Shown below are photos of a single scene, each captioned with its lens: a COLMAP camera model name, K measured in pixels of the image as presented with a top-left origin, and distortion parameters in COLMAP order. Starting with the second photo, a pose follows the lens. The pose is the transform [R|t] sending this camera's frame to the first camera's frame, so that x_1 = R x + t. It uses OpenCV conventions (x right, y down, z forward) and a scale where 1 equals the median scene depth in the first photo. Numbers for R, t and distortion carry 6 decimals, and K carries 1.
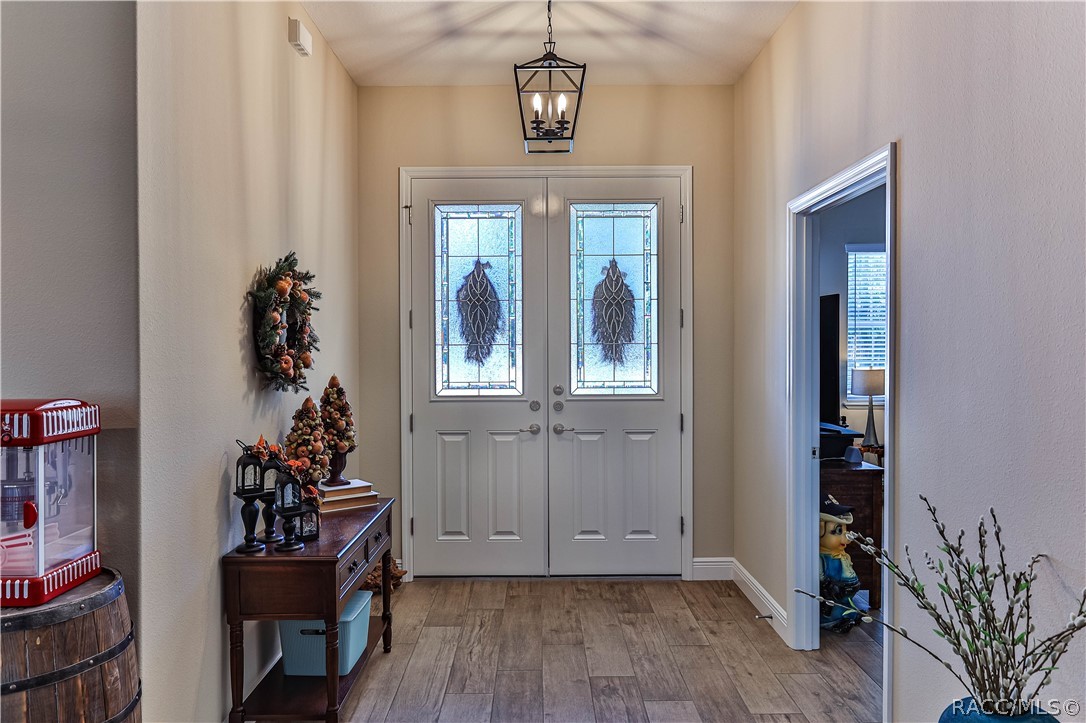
lens RADIAL K [[753.0, 0, 543.0], [0, 753.0, 361.5], [0, 0, 1]] dist [-0.002176, -0.000666]
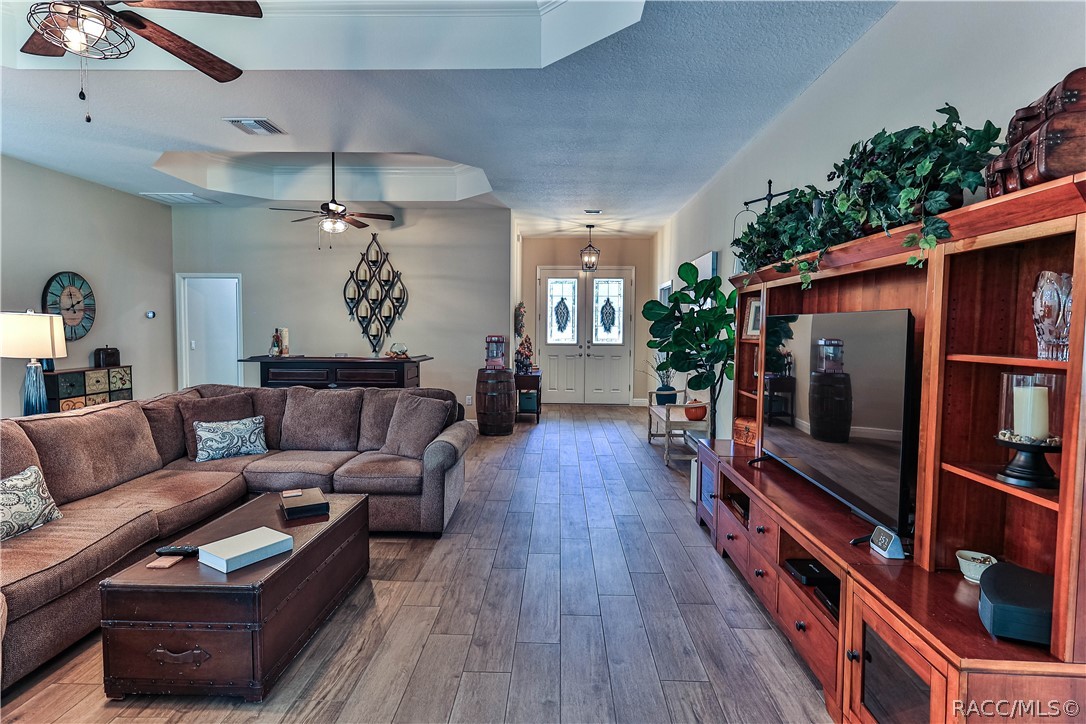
lens RADIAL K [[552.8, 0, 539.9], [0, 552.8, 354.0], [0, 0, 1]] dist [0.005353, 0.000647]
pose [[0.999086, 0.012997, -0.040716, -0.085612], [-0.011856, 0.999534, 0.028141, 0.028533], [0.041062, -0.027633, 0.998774, -1.223358]]
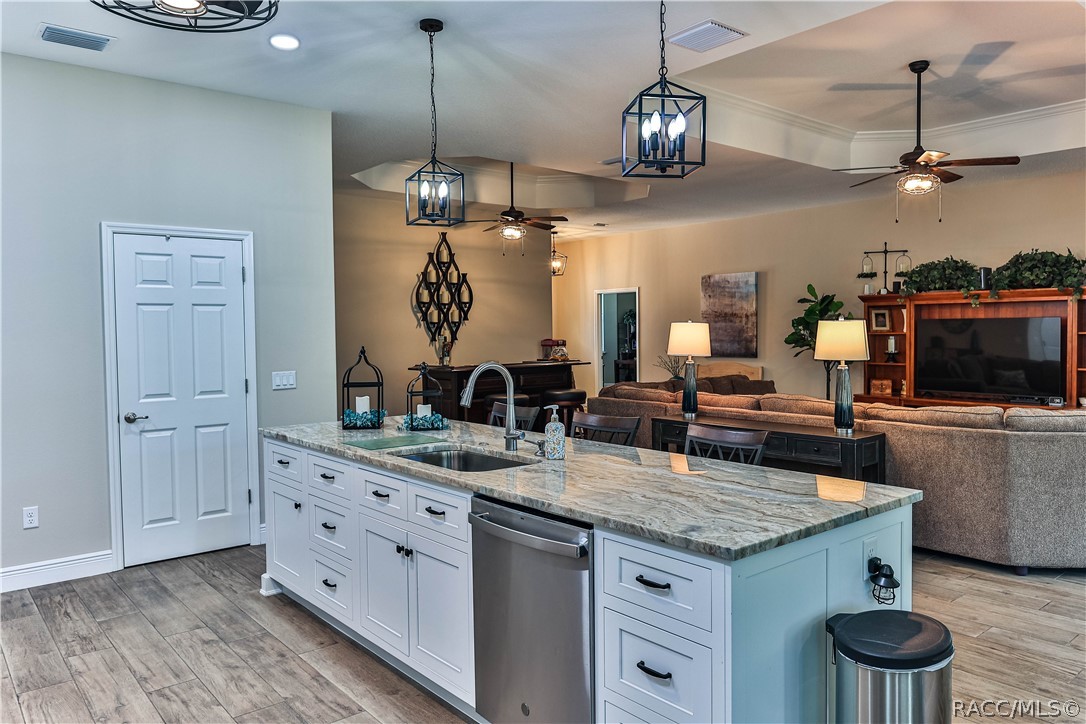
lens RADIAL K [[773.2, 0, 543.0], [0, 773.2, 362.0], [0, 0, 1]] dist [0.040997, 0.002062]
pose [[0.774807, -0.038290, 0.631037, -1.818608], [0.026906, 0.999257, 0.027596, 0.026790], [-0.631625, -0.004403, 0.775262, -1.423265]]
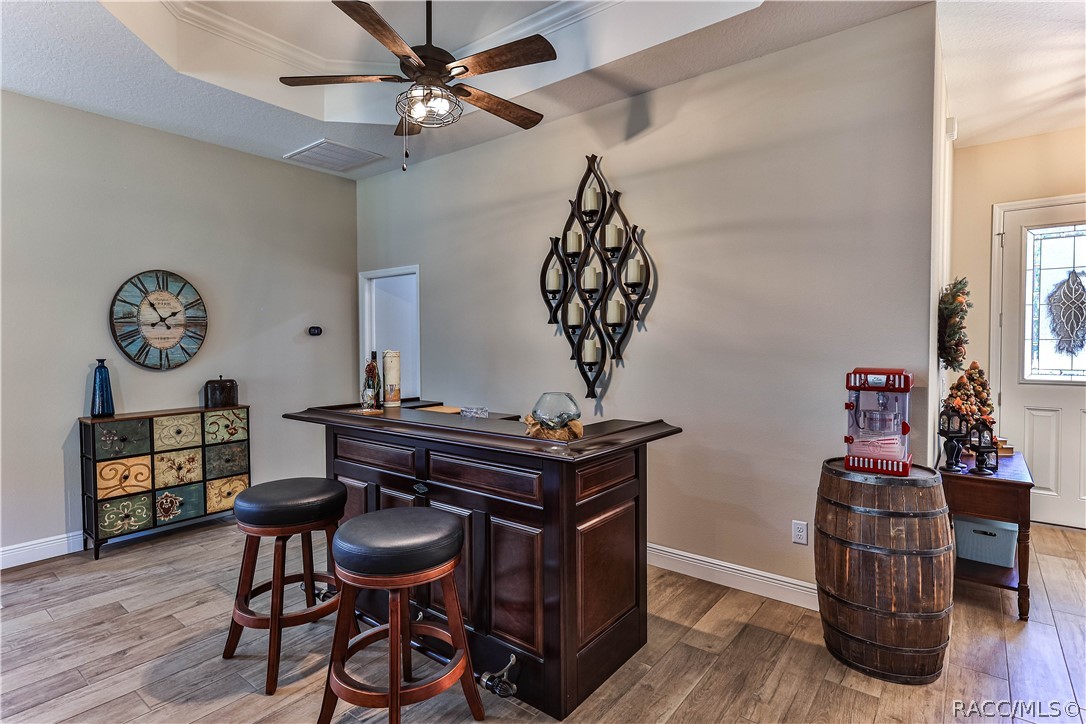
lens RADIAL K [[552.8, 0, 539.9], [0, 552.8, 354.0], [0, 0, 1]] dist [0.005353, 0.000647]
pose [[0.779518, 0.014953, -0.626201, -0.199690], [-0.012790, 0.999887, 0.007954, 0.005999], [0.626249, 0.001809, 0.779621, -0.258396]]
